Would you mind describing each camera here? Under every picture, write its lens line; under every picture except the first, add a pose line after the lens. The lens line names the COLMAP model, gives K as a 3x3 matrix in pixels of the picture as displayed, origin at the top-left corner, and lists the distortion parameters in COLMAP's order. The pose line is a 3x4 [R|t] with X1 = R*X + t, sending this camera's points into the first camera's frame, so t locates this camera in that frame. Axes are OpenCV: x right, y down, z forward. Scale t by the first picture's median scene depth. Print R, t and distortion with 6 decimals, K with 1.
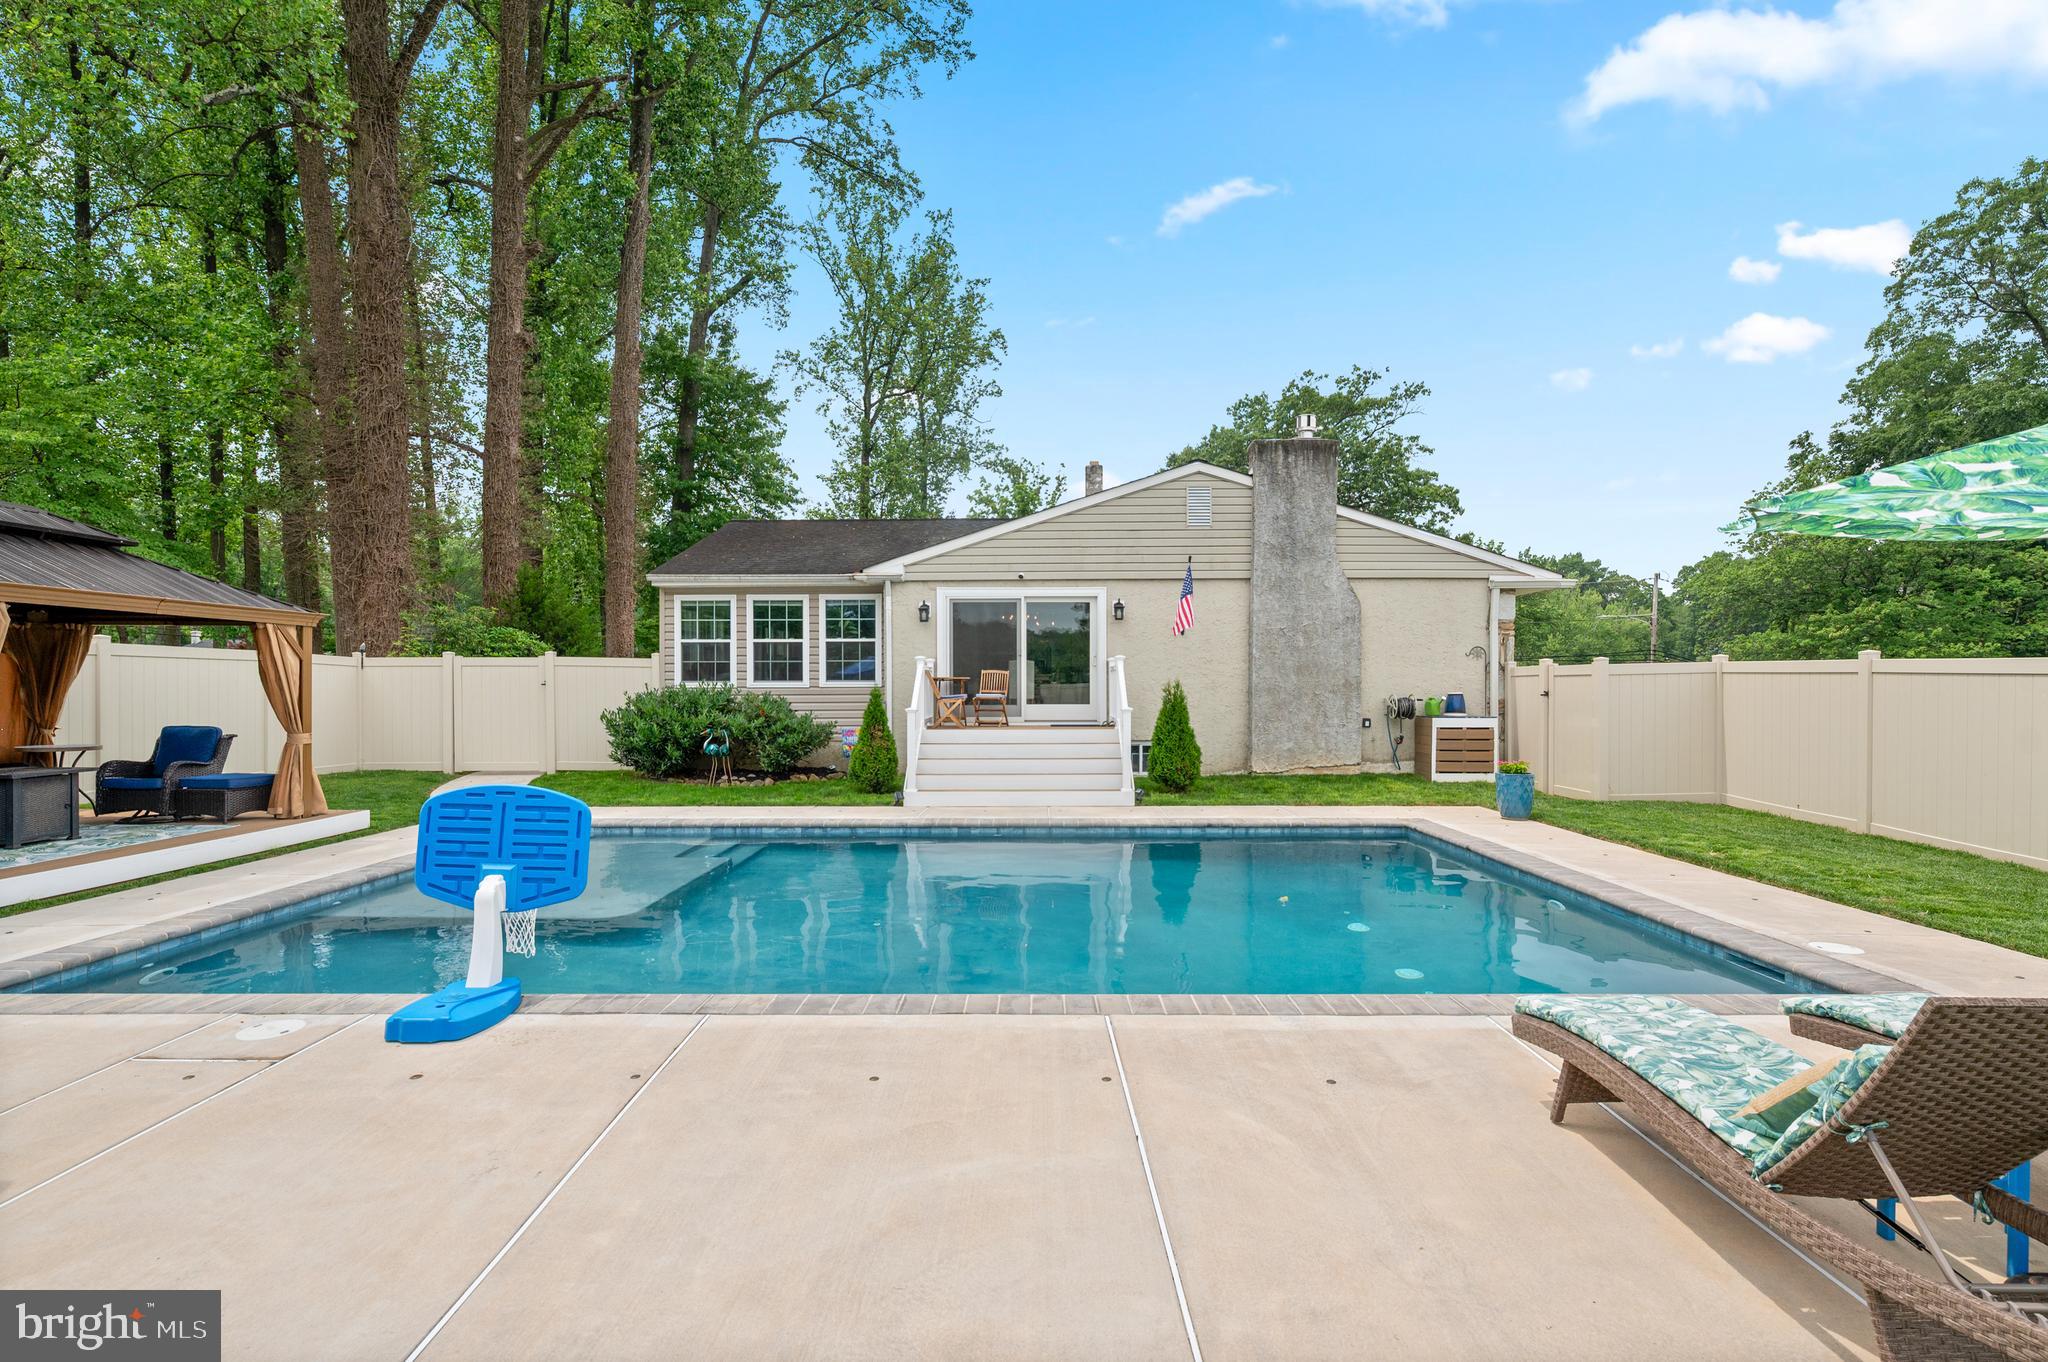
lens RADIAL K [[949.2, 0, 1027.4], [0, 949.2, 691.1], [0, 0, 1]] dist [0.002265, -0.000164]
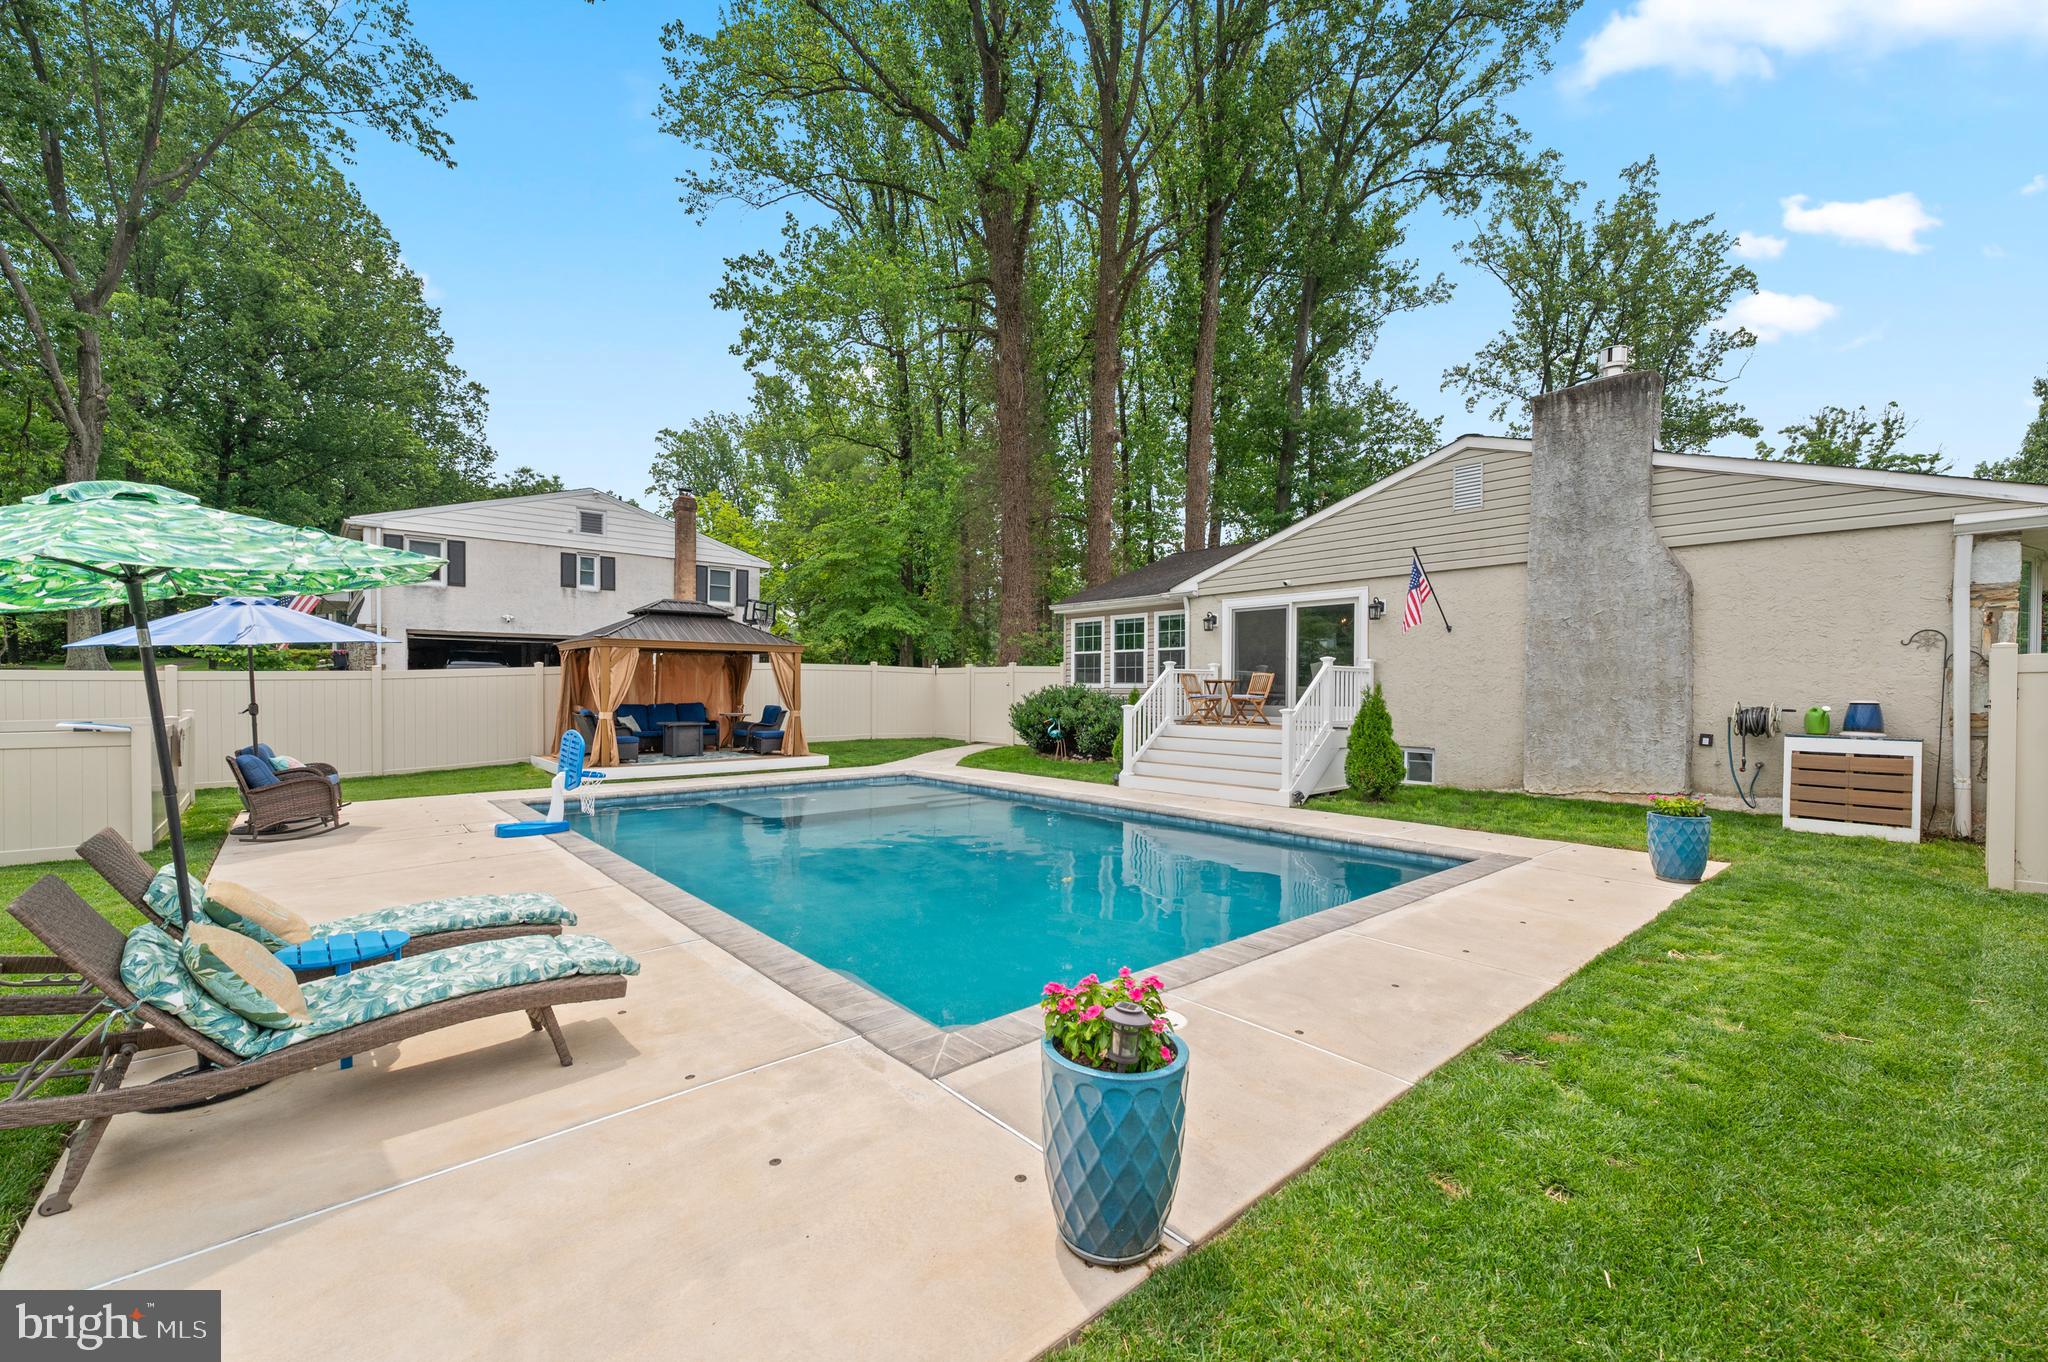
lens RADIAL K [[833.8, 0, 1023.8], [0, 833.8, 687.8], [0, 0, 1]] dist [-0.002088, 0.001278]
pose [[0.658381, 0.005499, -0.752665, 0.477867], [-0.010323, 0.999945, -0.001724, -0.000668], [0.752614, 0.008905, 0.658401, 0.168813]]
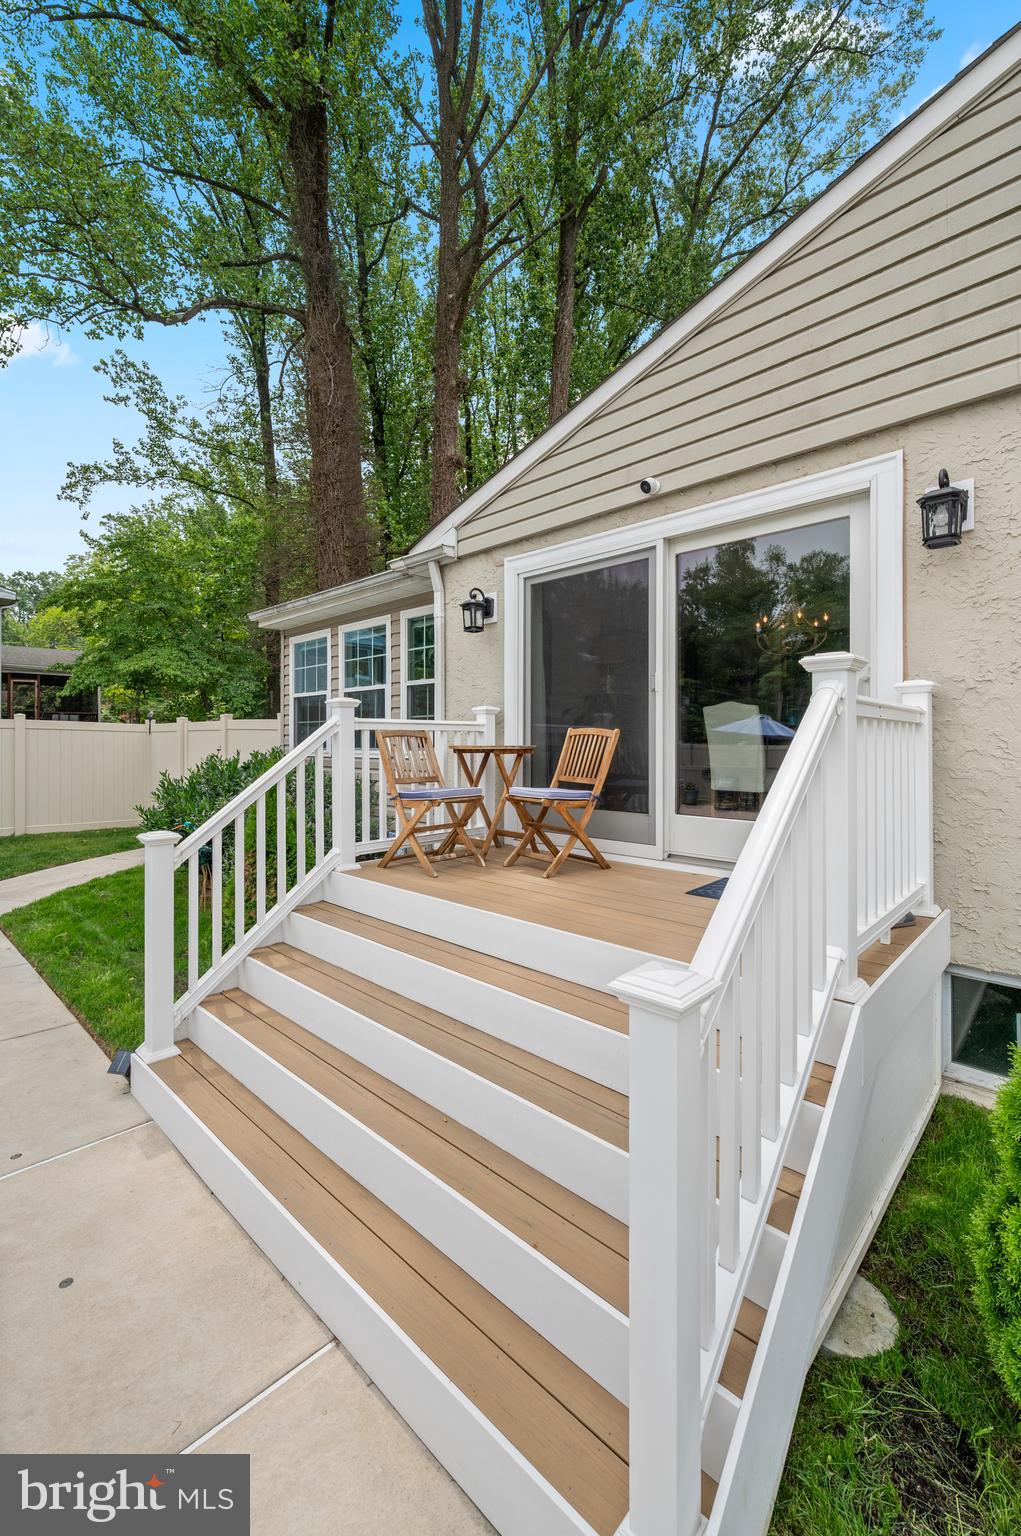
lens RADIAL K [[625.4, 0, 531.4], [0, 625.4, 744.7], [0, 0, 1]] dist [-0.002088, 0.001278]
pose [[0.746572, 0.004190, -0.665292, 0.123825], [-0.001573, 0.999988, 0.004533, -0.015317], [0.665303, -0.002338, 0.746570, 0.746464]]
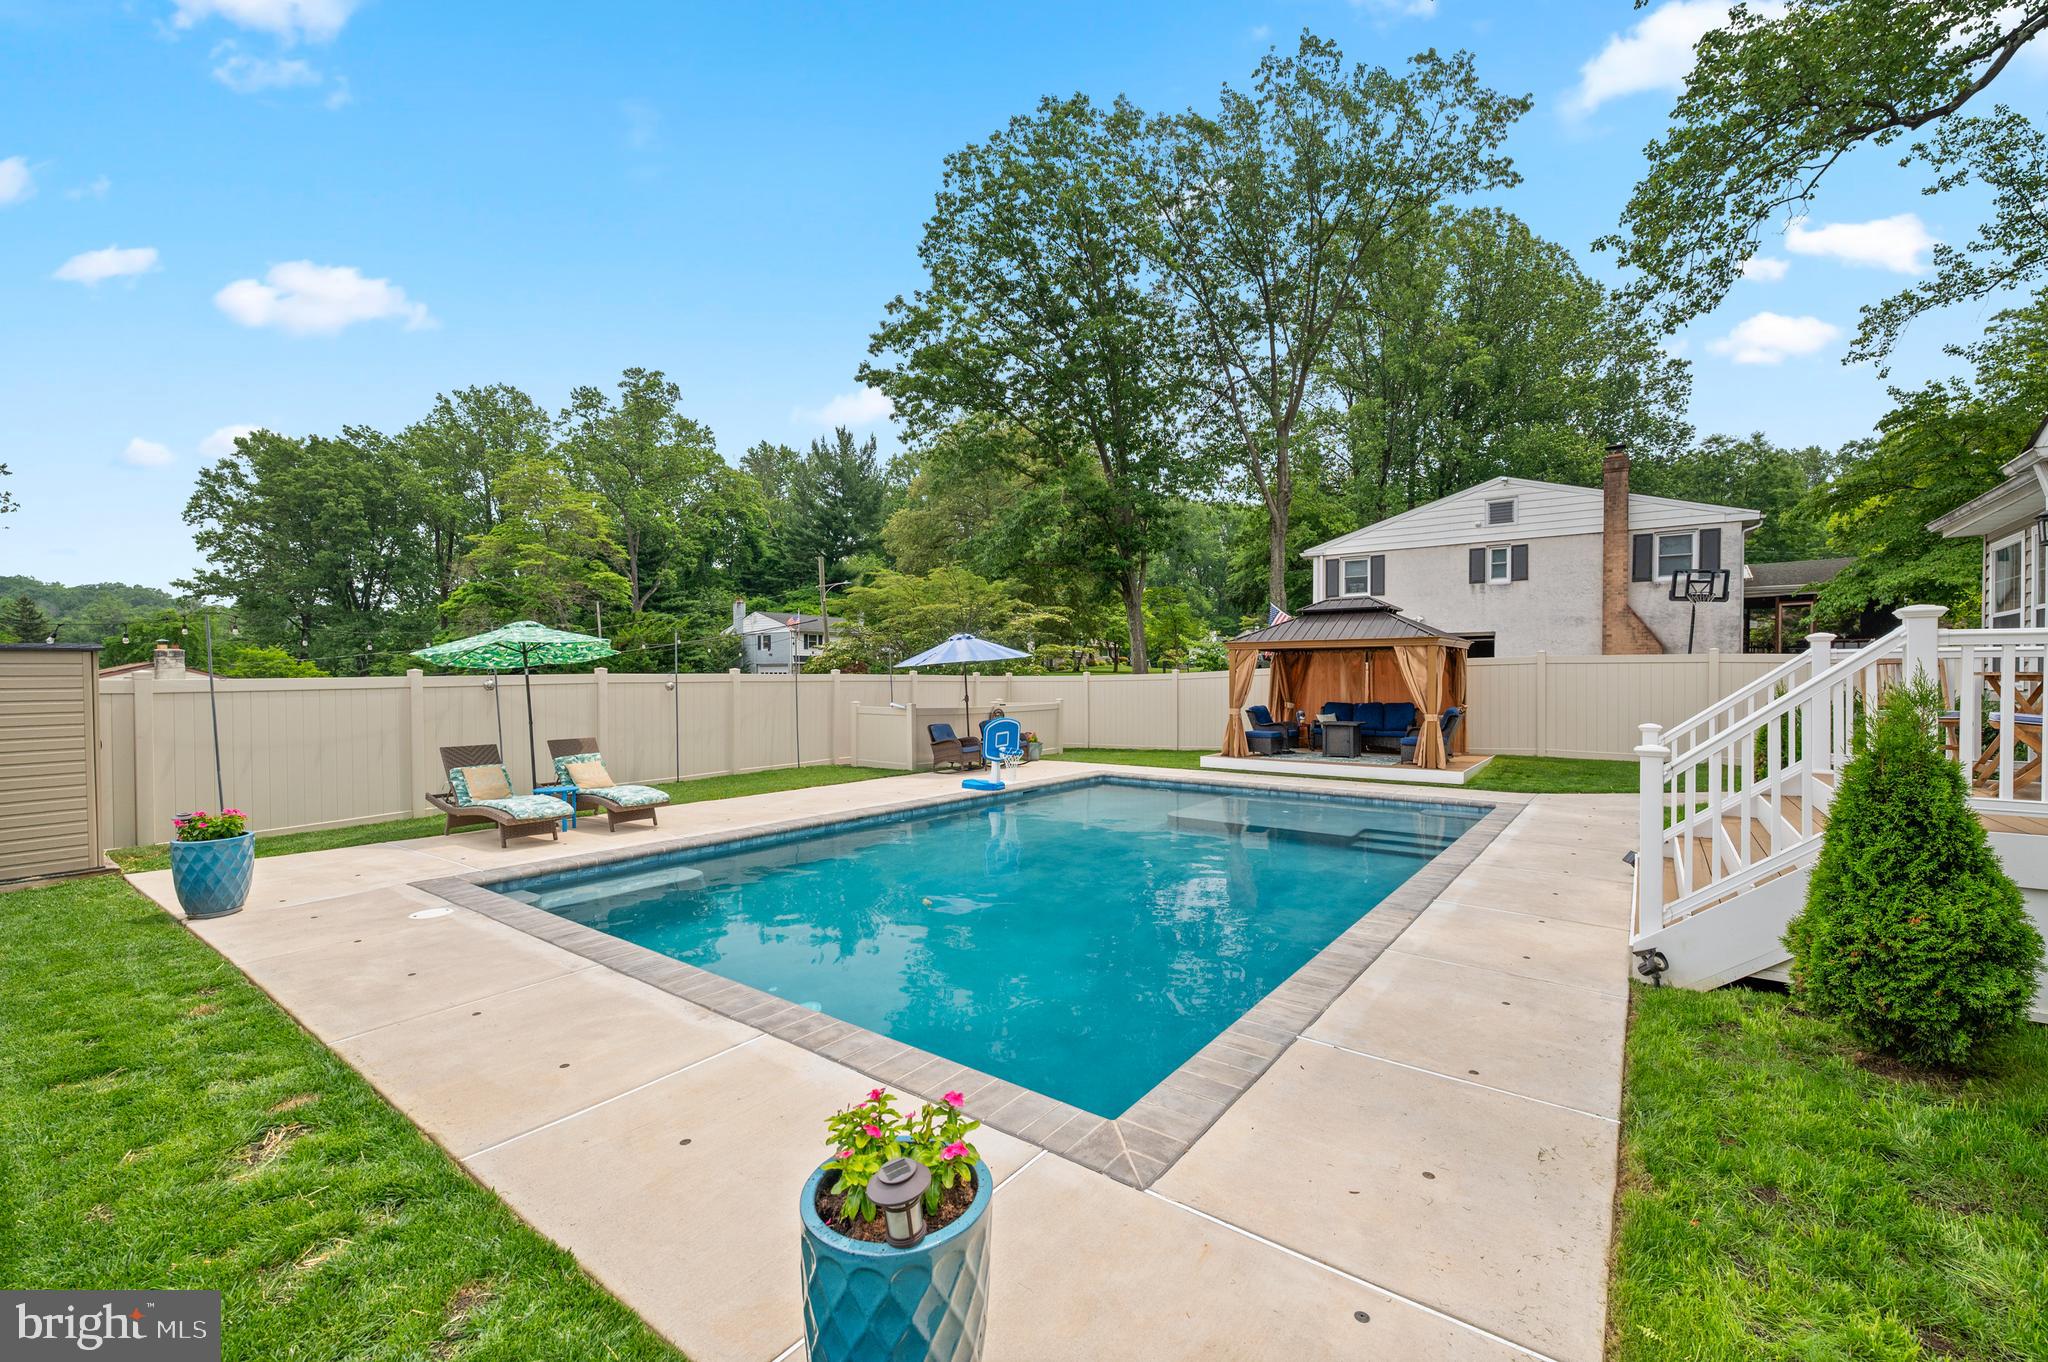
lens RADIAL K [[833.8, 0, 1018.0], [0, 833.8, 674.3], [0, 0, 1]] dist [-0.002088, 0.001278]
pose [[-0.595122, -0.005420, -0.803617, 0.458364], [-0.007543, 0.999971, -0.001158, -0.009352], [0.803600, 0.005373, -0.595145, 0.811866]]
